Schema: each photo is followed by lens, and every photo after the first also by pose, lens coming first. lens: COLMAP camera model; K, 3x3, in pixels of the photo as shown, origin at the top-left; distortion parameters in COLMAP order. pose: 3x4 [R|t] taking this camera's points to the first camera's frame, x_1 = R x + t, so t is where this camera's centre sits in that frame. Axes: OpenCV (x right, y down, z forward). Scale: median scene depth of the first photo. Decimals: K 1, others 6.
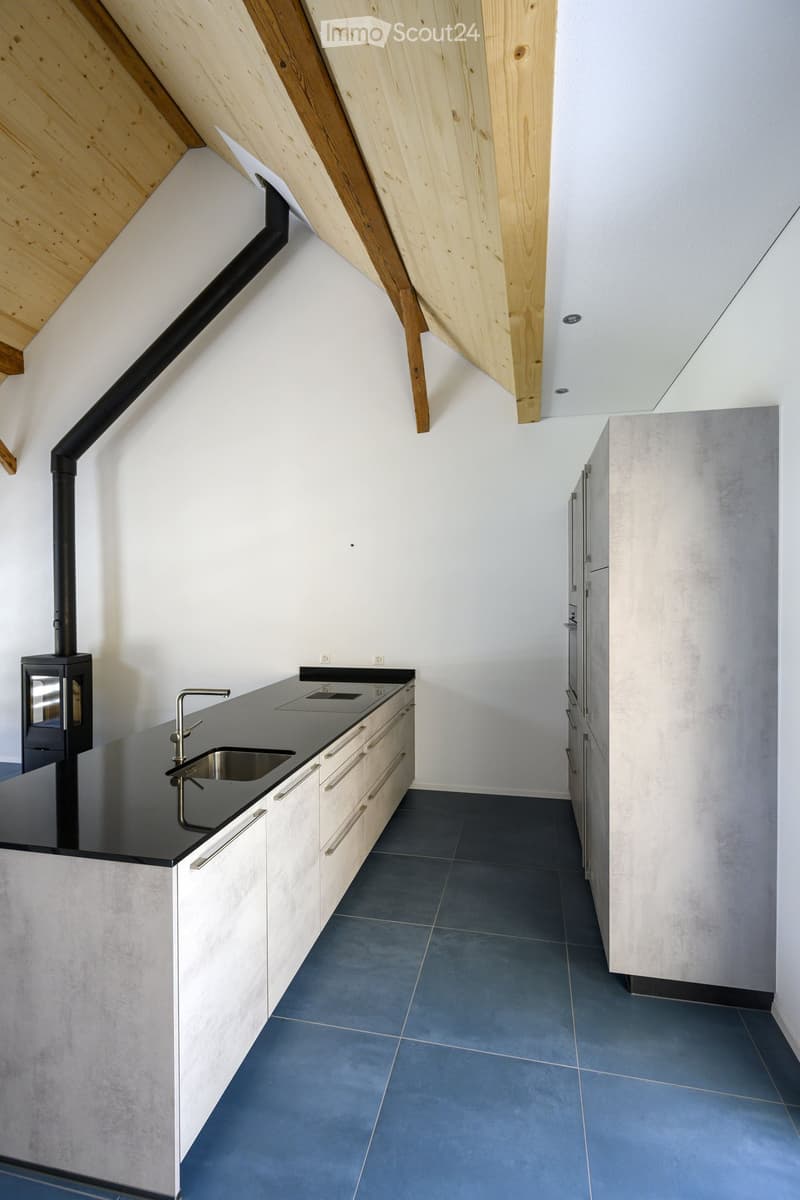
lens RADIAL K [[506.6, 0, 426.0], [0, 506.6, 593.0], [0, 0, 1]] dist [0.001166, 0.000232]
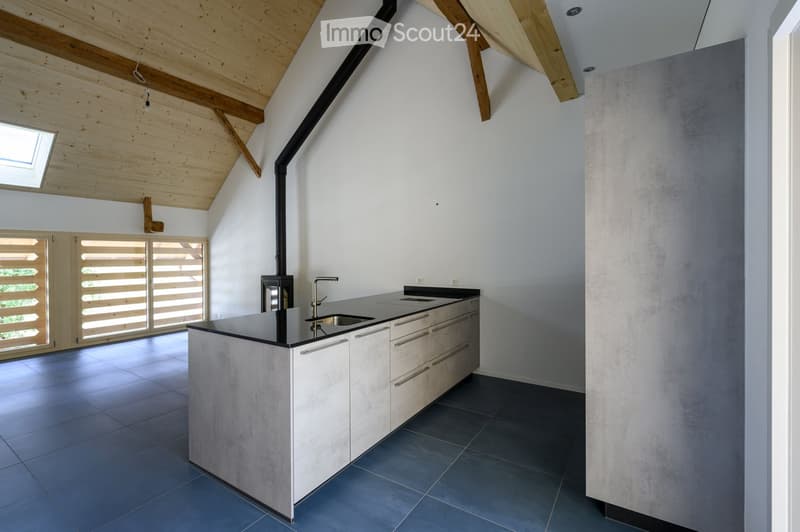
lens RADIAL K [[369.8, 0, 376.5], [0, 369.8, 259.4], [0, 0, 1]] dist [0.002630, -0.000771]
pose [[0.913497, 0.002311, -0.406839, 0.221541], [-0.003277, 0.999993, -0.001677, 0.115759], [0.406832, 0.002865, 0.913498, -0.095579]]
